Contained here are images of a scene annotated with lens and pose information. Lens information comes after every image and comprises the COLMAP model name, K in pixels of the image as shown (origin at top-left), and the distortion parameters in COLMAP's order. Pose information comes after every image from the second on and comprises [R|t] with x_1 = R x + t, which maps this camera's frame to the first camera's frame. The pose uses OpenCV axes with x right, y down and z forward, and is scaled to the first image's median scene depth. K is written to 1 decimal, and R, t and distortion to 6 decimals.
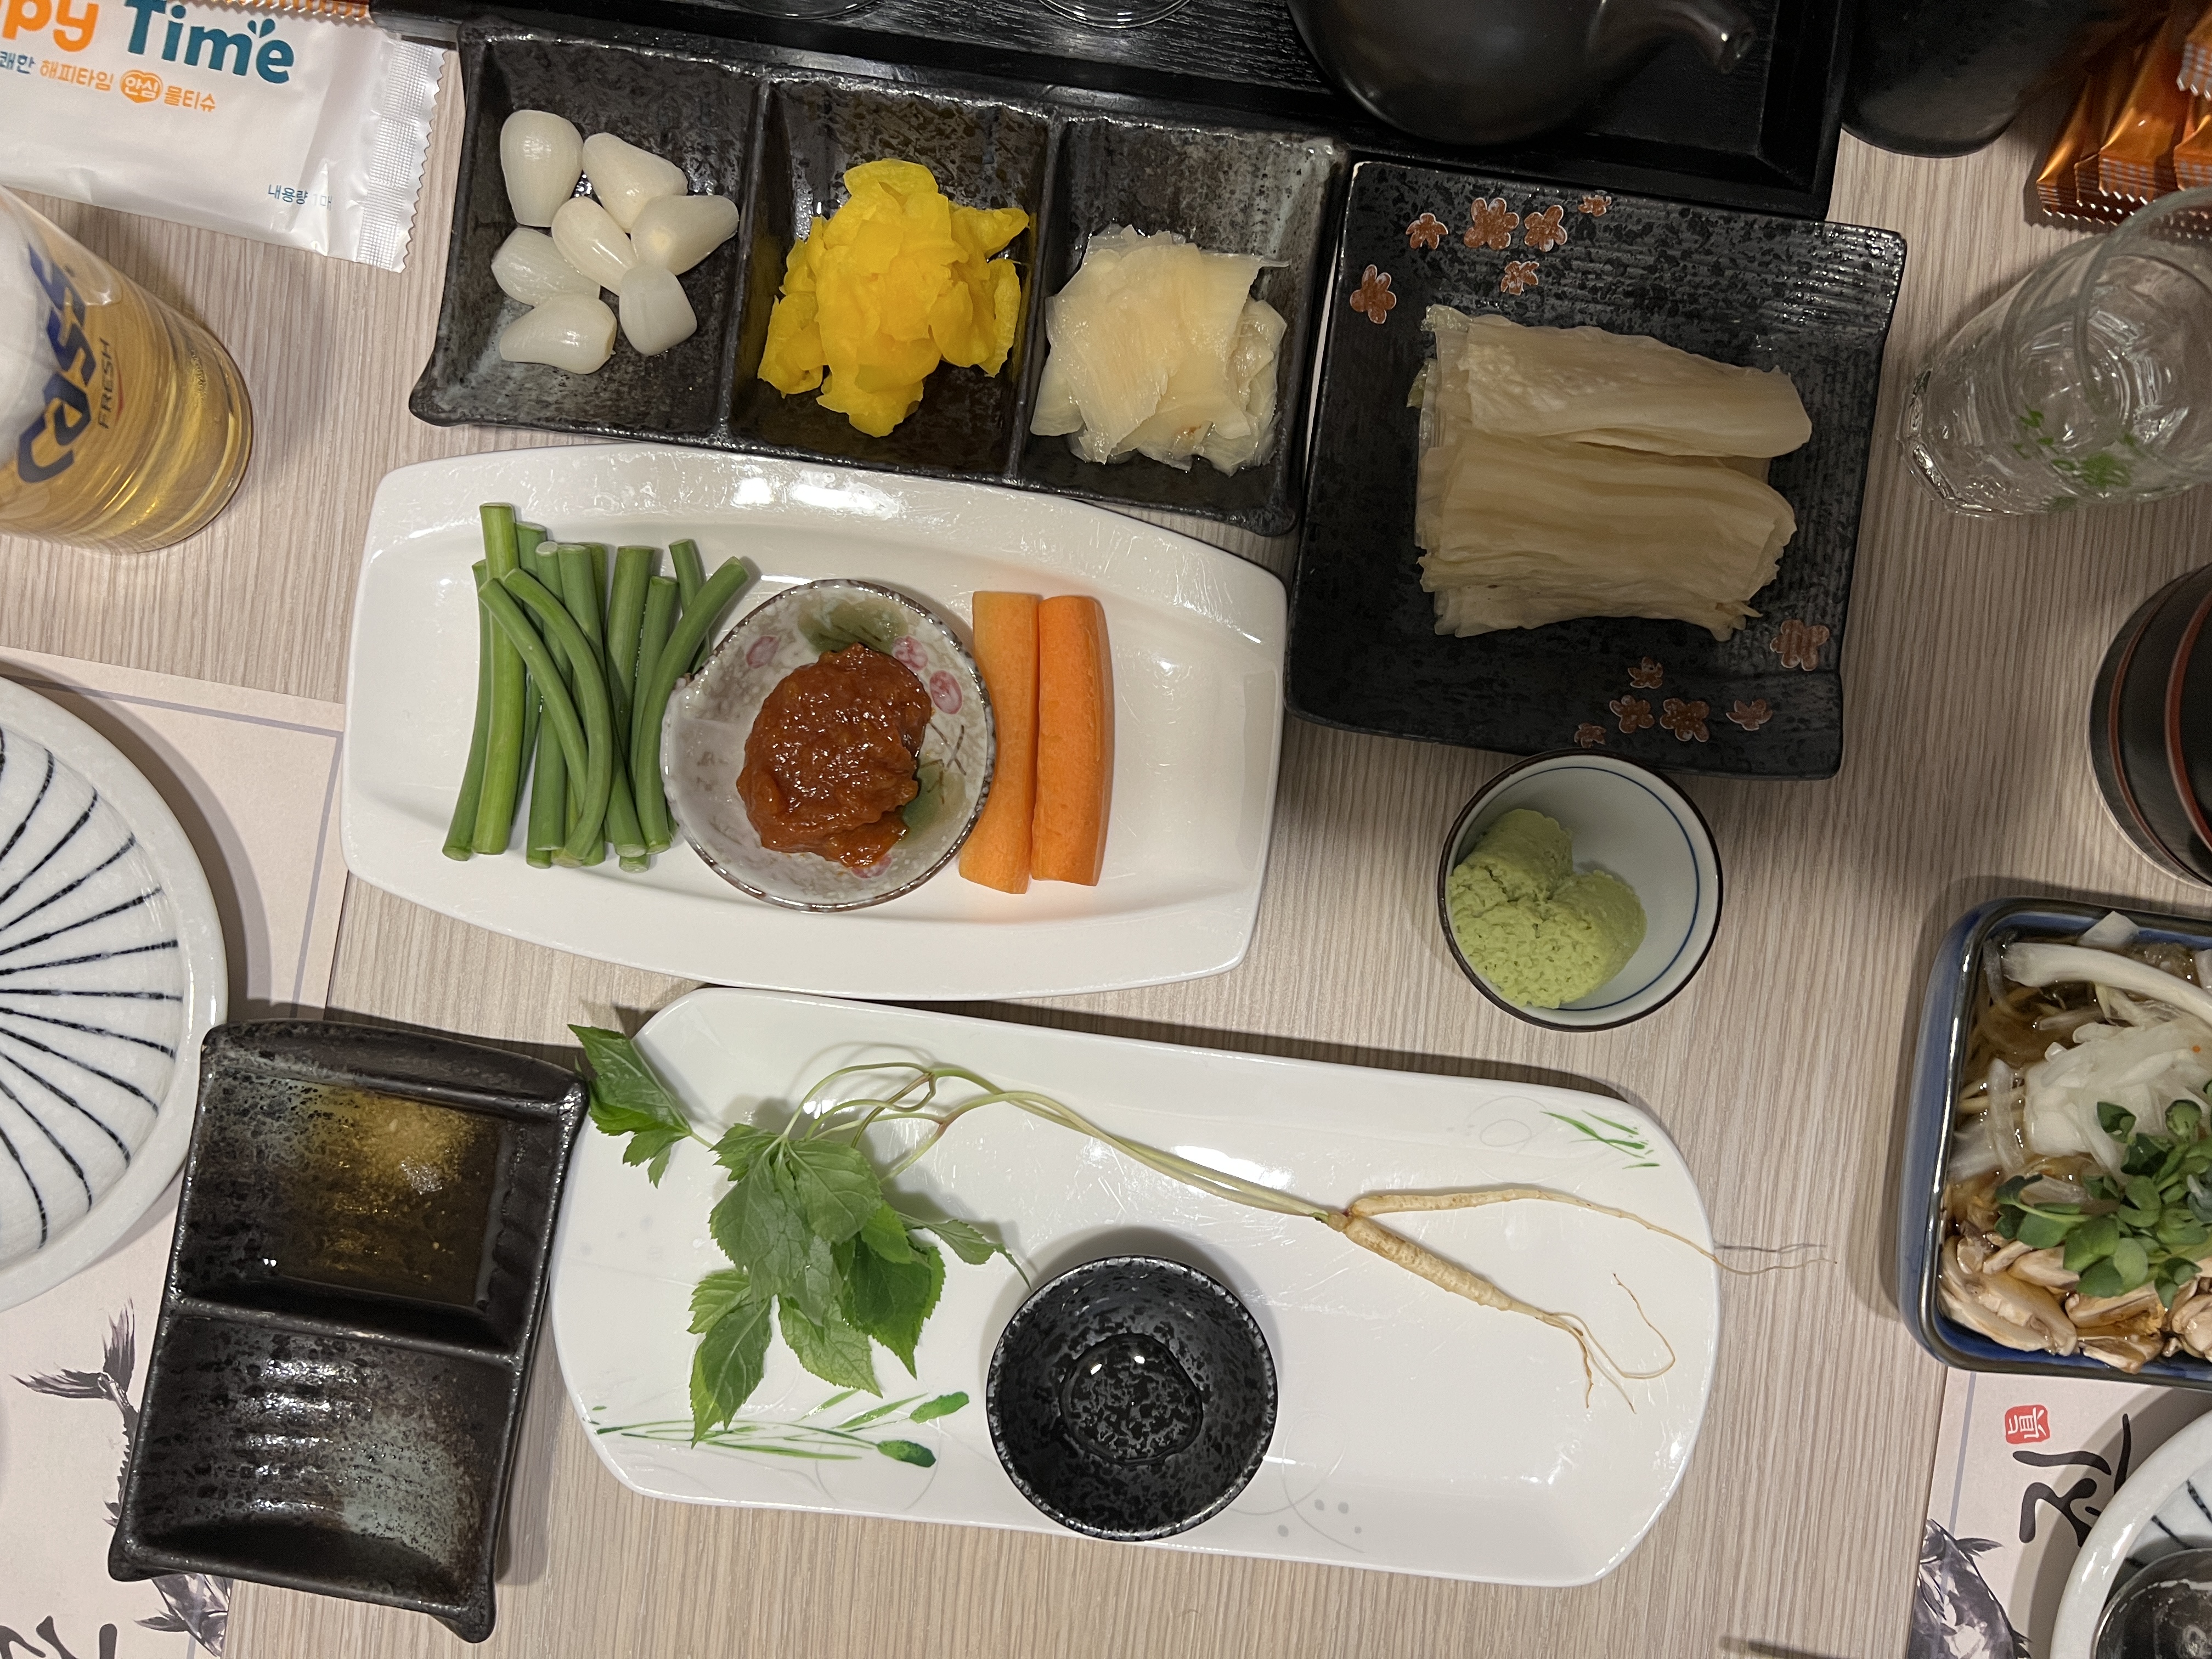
lens RADIAL K [[1704.6, 0, 1106.0], [0, 1704.6, 829.5], [0, 0, 1]] dist [0.007317, -0.014428]
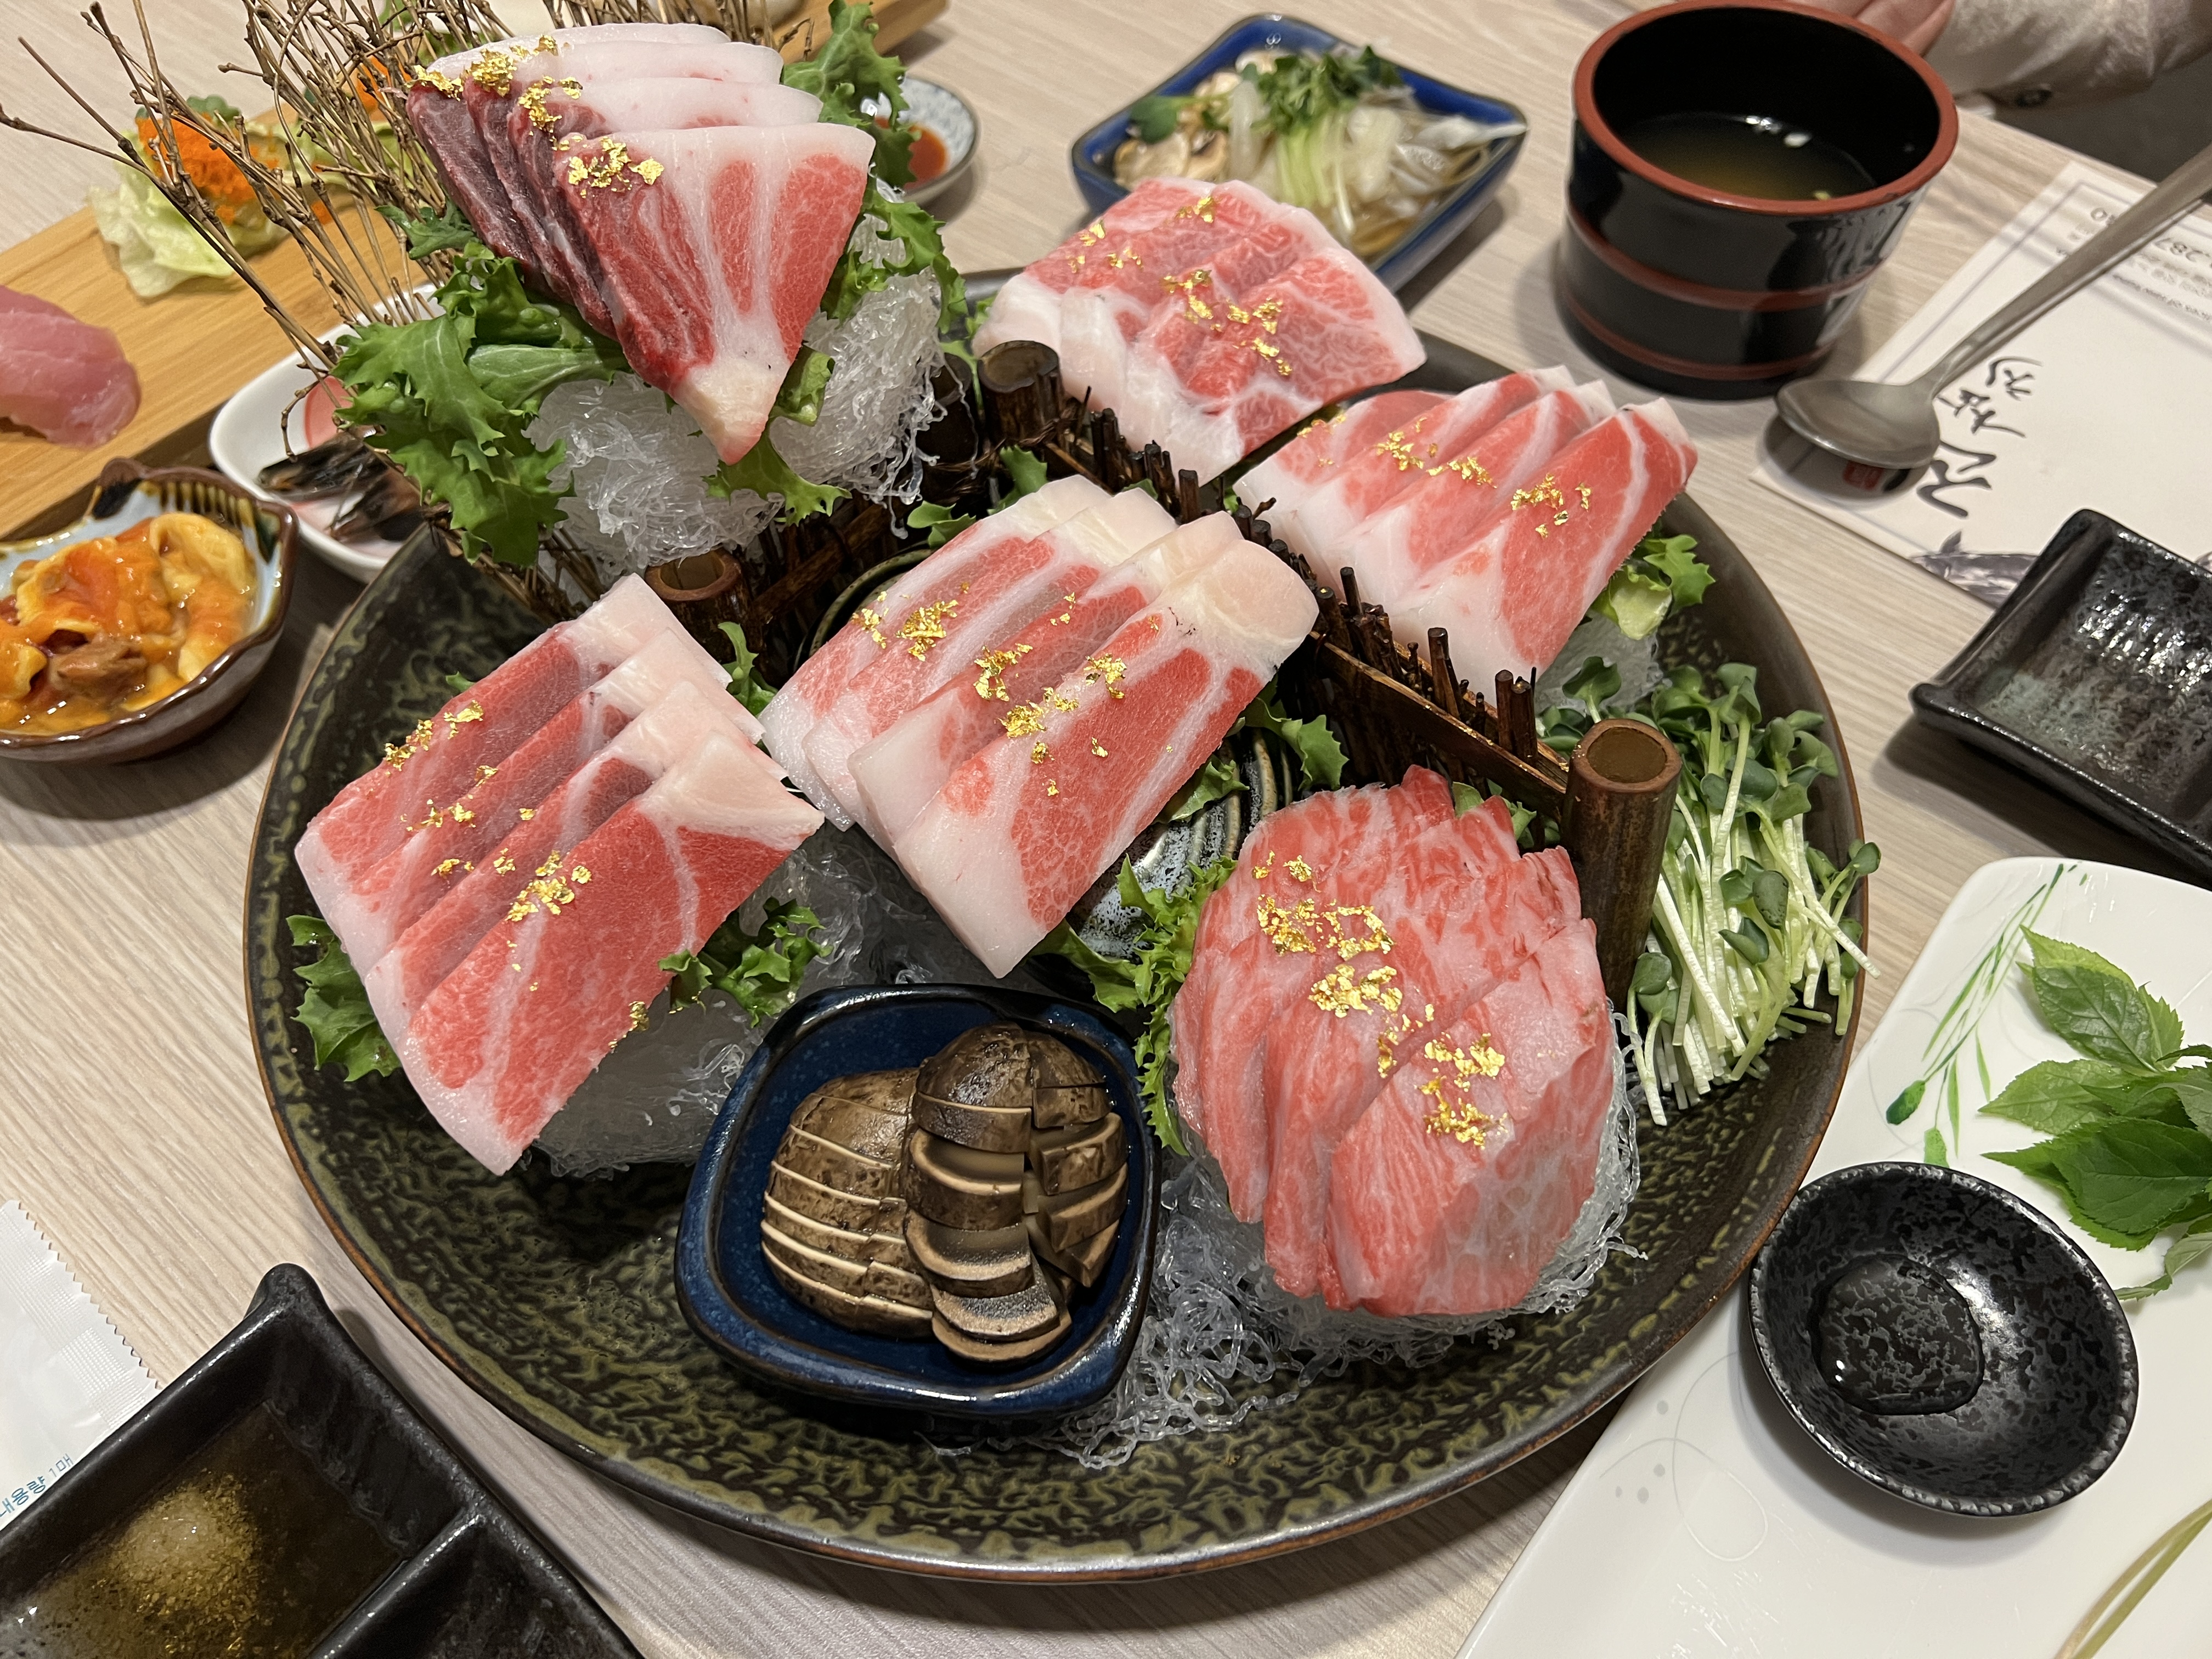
lens RADIAL K [[1704.6, 0, 1106.0], [0, 1704.6, 829.5], [0, 0, 1]] dist [0.007317, -0.014428]
pose [[-0.556093, 0.656999, -0.509031, 0.462846], [-0.830644, -0.460061, 0.313647, 0.493492], [-0.028119, 0.597241, 0.801569, 0.223409]]
